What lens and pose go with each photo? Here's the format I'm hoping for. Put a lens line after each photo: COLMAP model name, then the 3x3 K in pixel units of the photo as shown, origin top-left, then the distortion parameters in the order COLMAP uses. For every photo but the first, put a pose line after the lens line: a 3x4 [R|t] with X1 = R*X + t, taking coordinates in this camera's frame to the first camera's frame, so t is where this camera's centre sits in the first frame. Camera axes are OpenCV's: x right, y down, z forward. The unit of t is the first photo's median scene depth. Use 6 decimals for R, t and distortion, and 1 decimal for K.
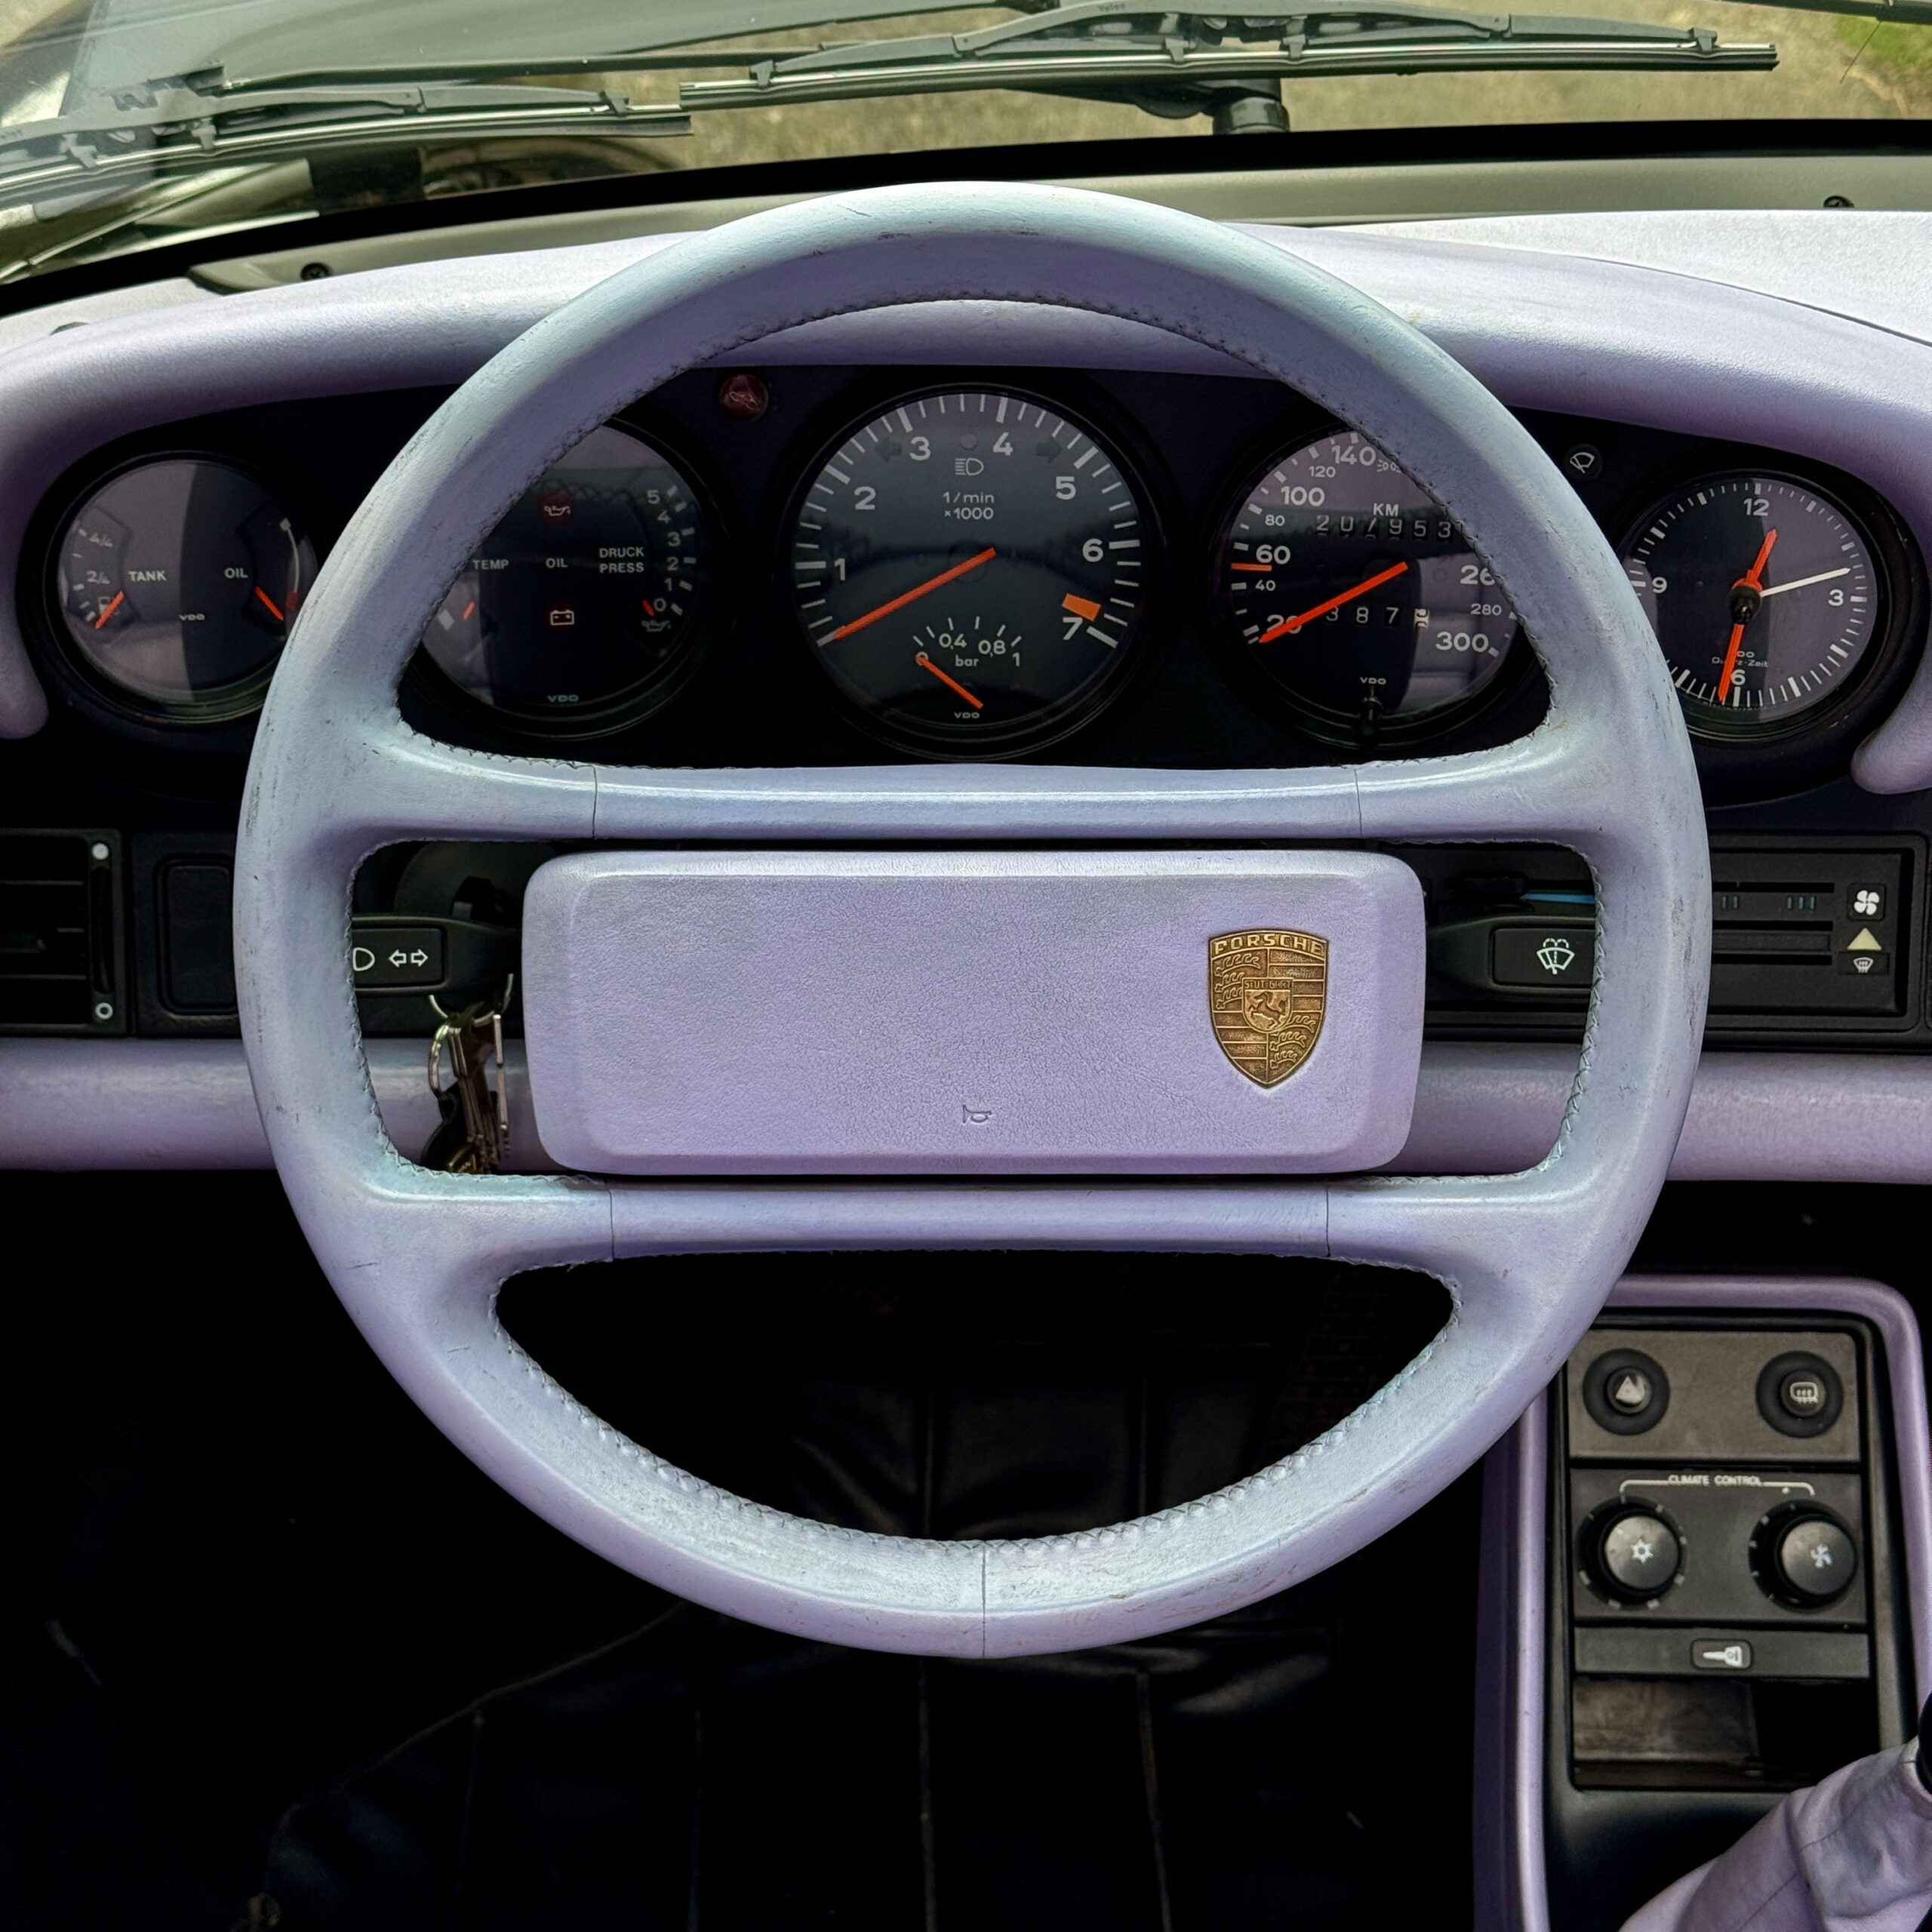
lens RADIAL K [[3602.4, 0, 940.8], [0, 3602.4, 973.3], [0, 0, 1]] dist [0.119797, 0.038671]
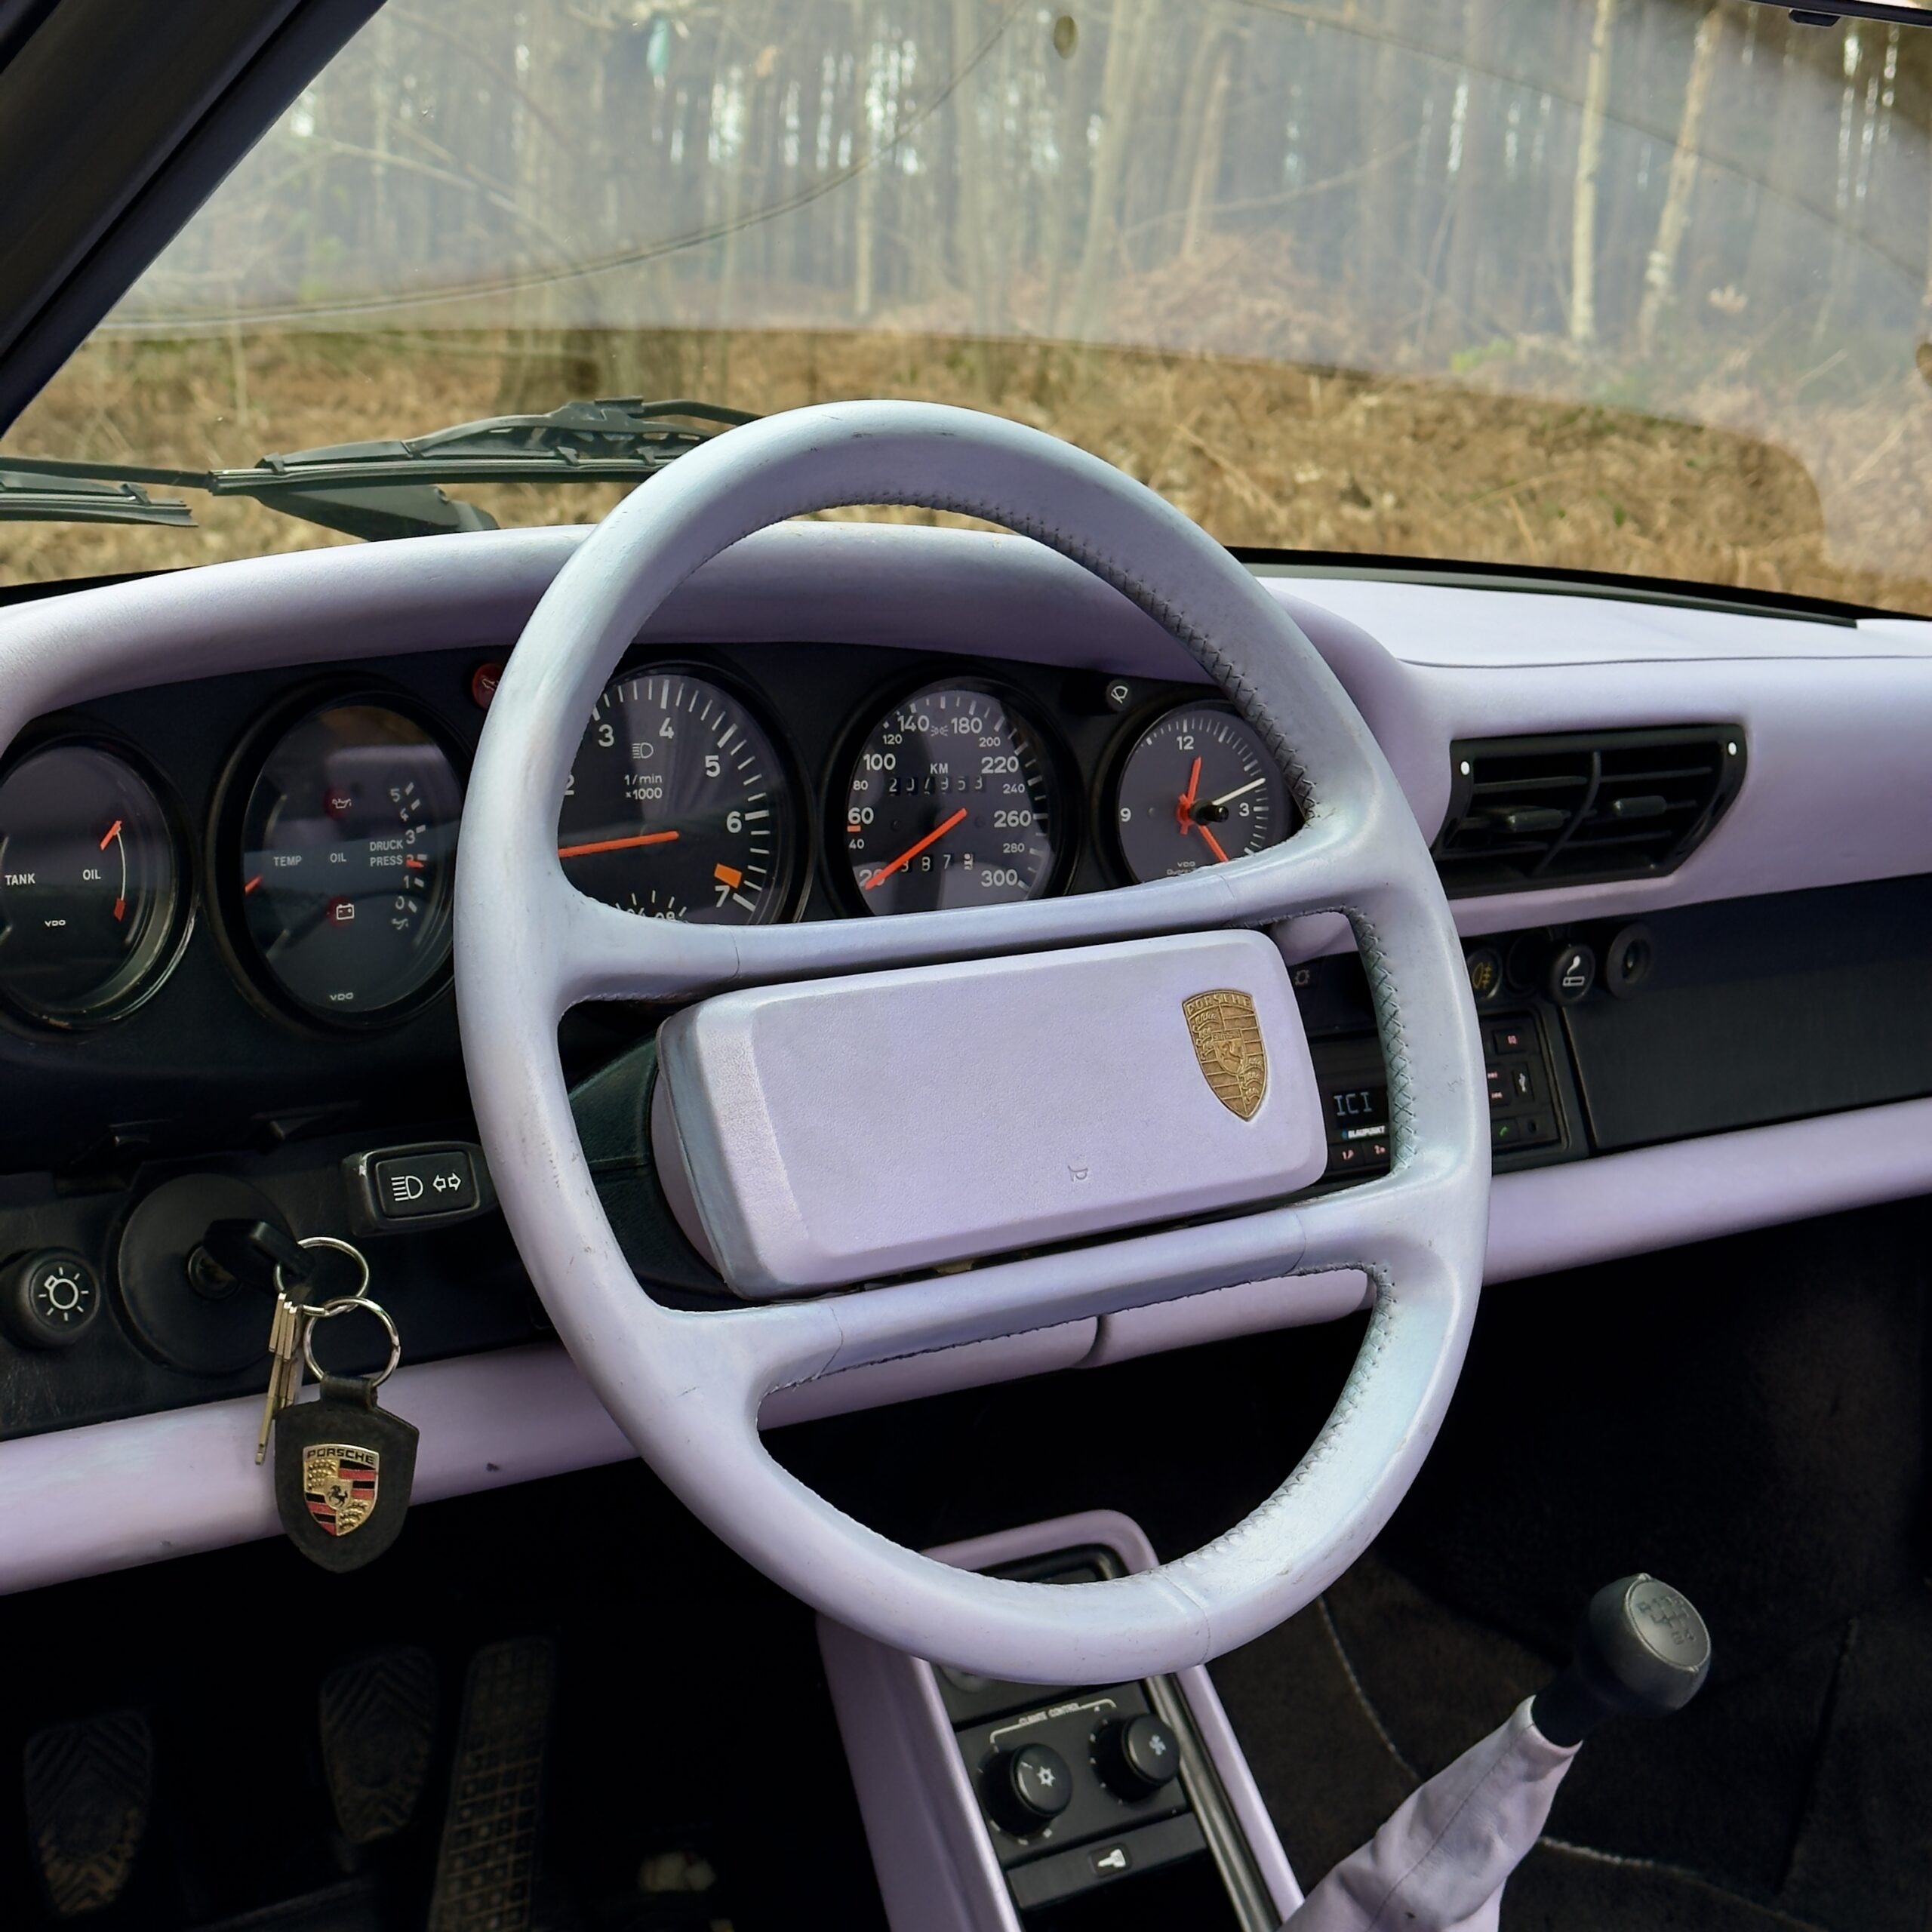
lens RADIAL K [[3605.4, 0, 966.0], [0, 3605.4, 966.0], [0, 0, 1]] dist [0.116616, 0.183098]
pose [[0.748816, -0.085666, 0.657218, -0.638050], [0.273050, 0.943424, -0.188133, 0.153517], [-0.603919, 0.320330, 0.729843, 0.155248]]
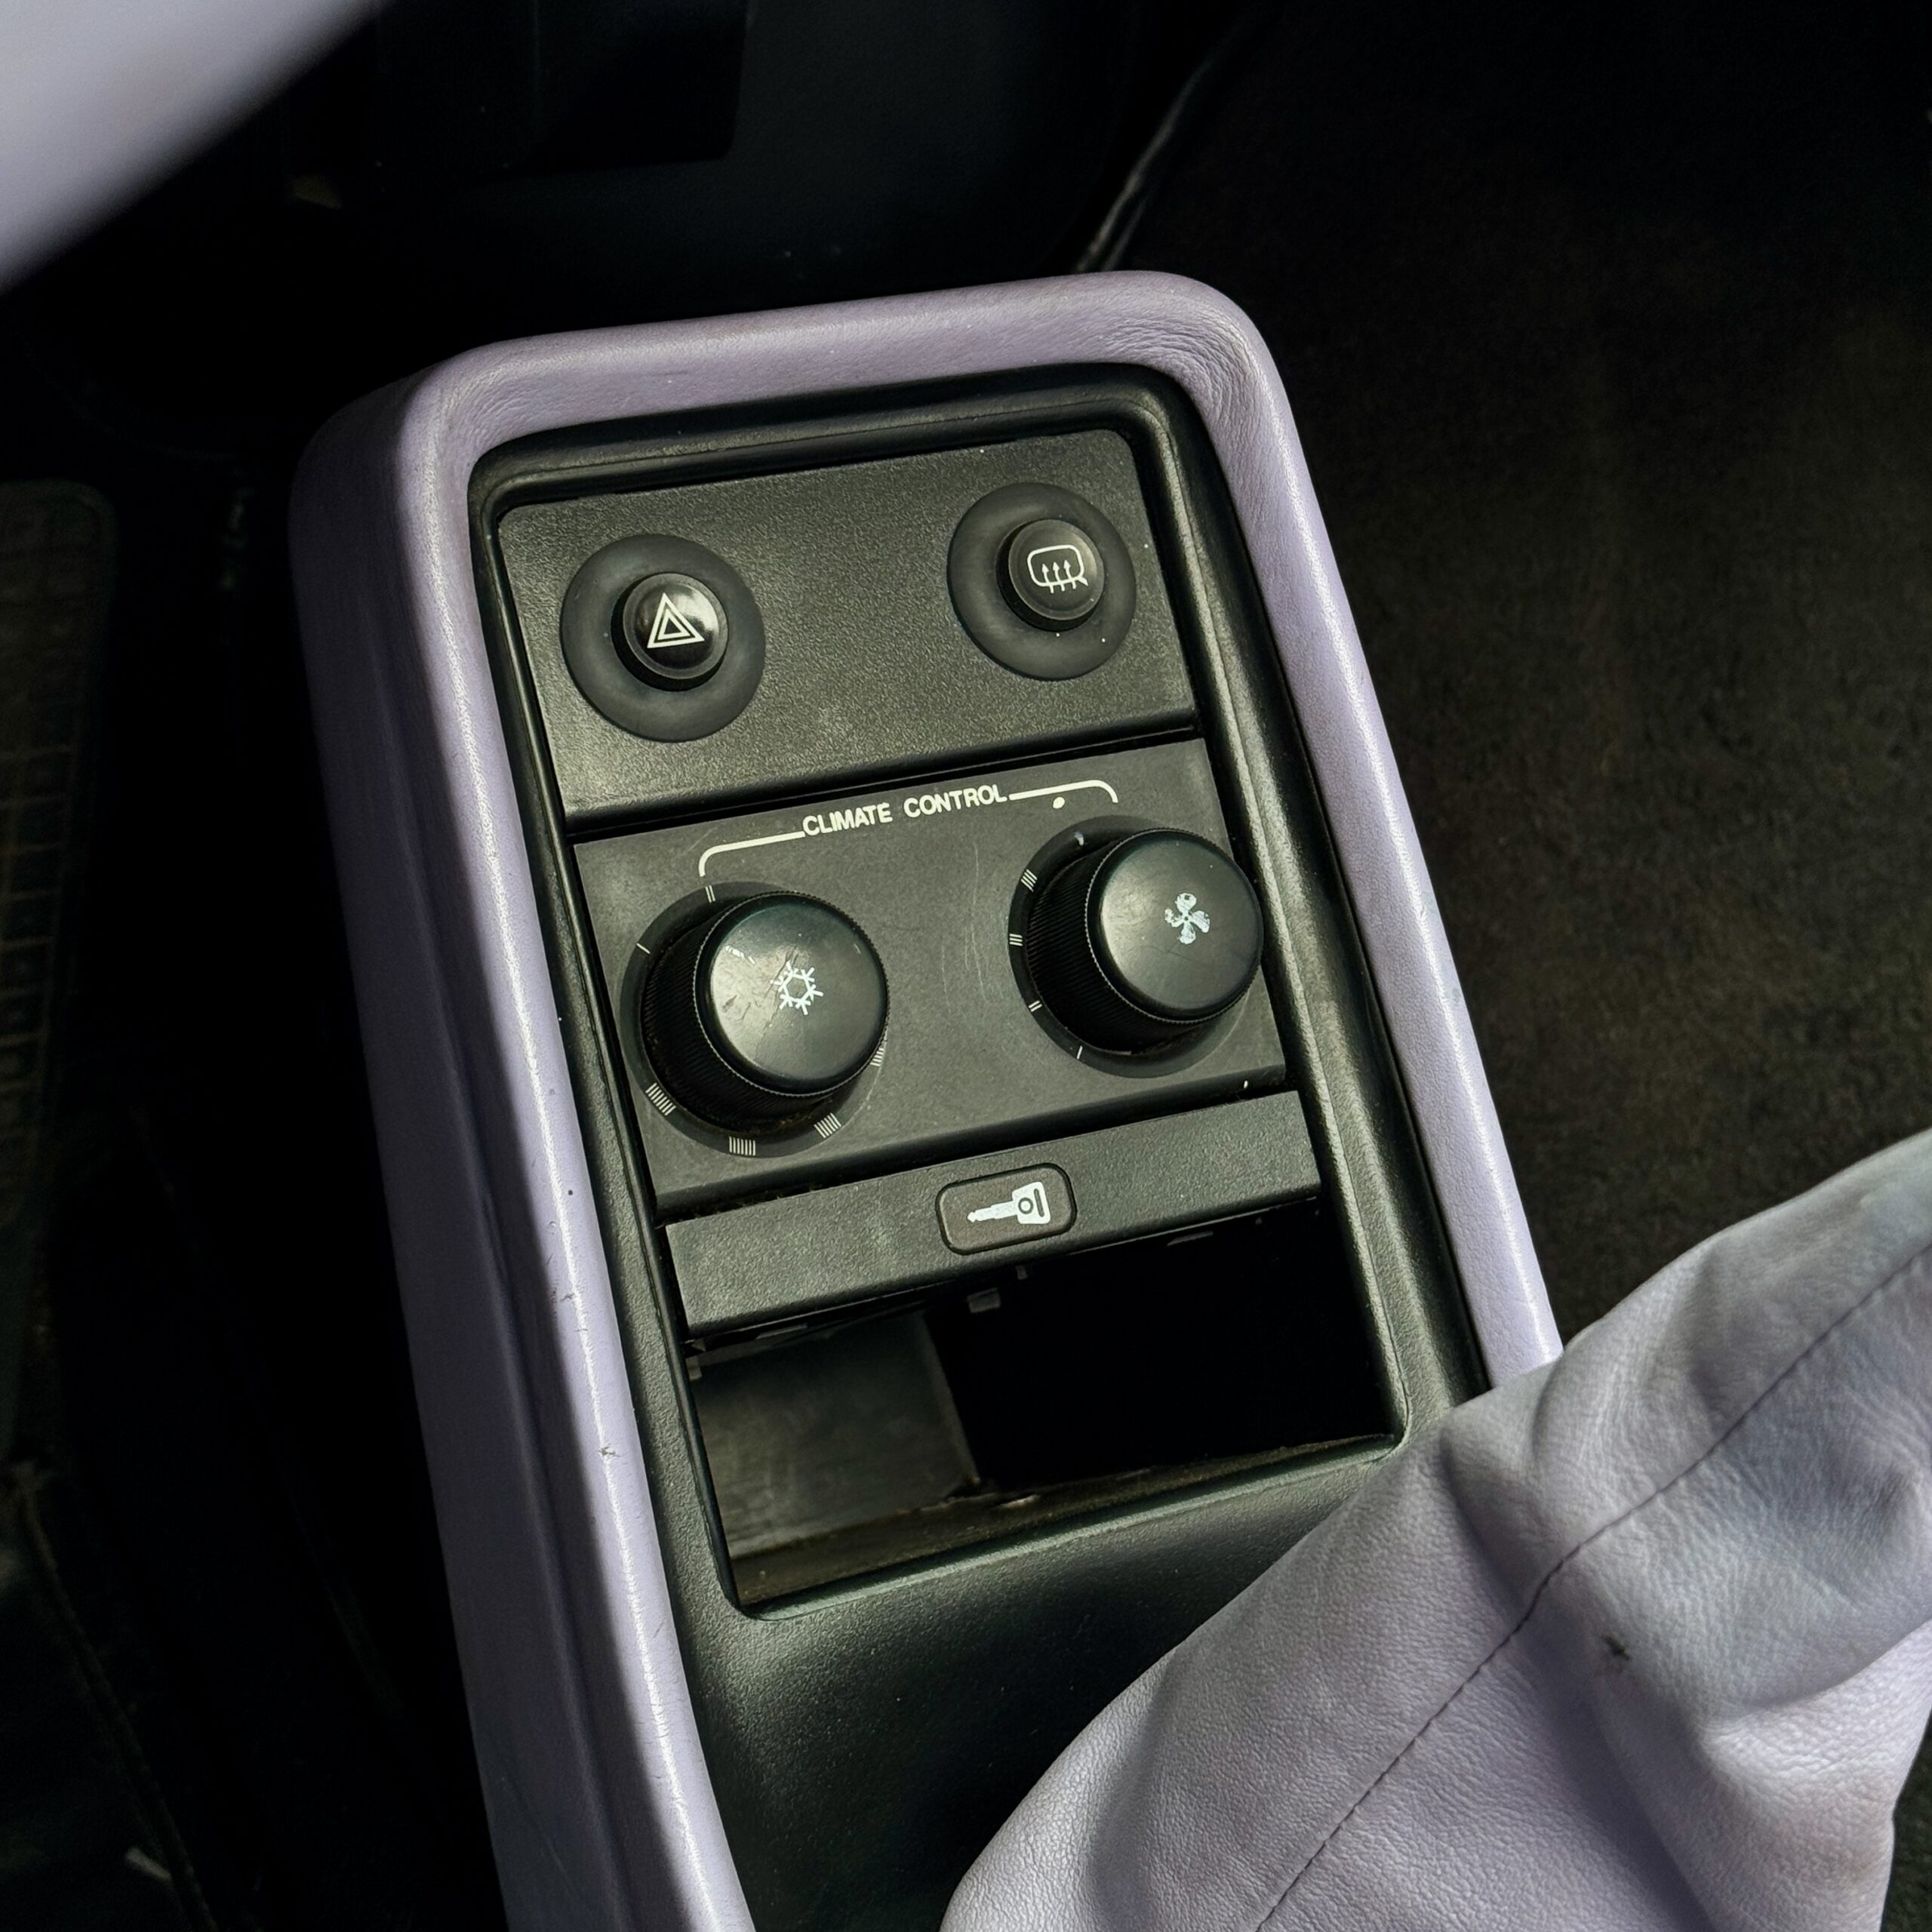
lens RADIAL K [[3741.3, 0, 966.0], [0, 3741.3, 966.0], [0, 0, 1]] dist [0.125726, 0.213299]
pose [[0.903031, -0.186262, 0.387094, 0.062715], [0.181753, 0.982143, 0.048587, 0.168942], [-0.389232, 0.026480, 0.920759, 0.741935]]
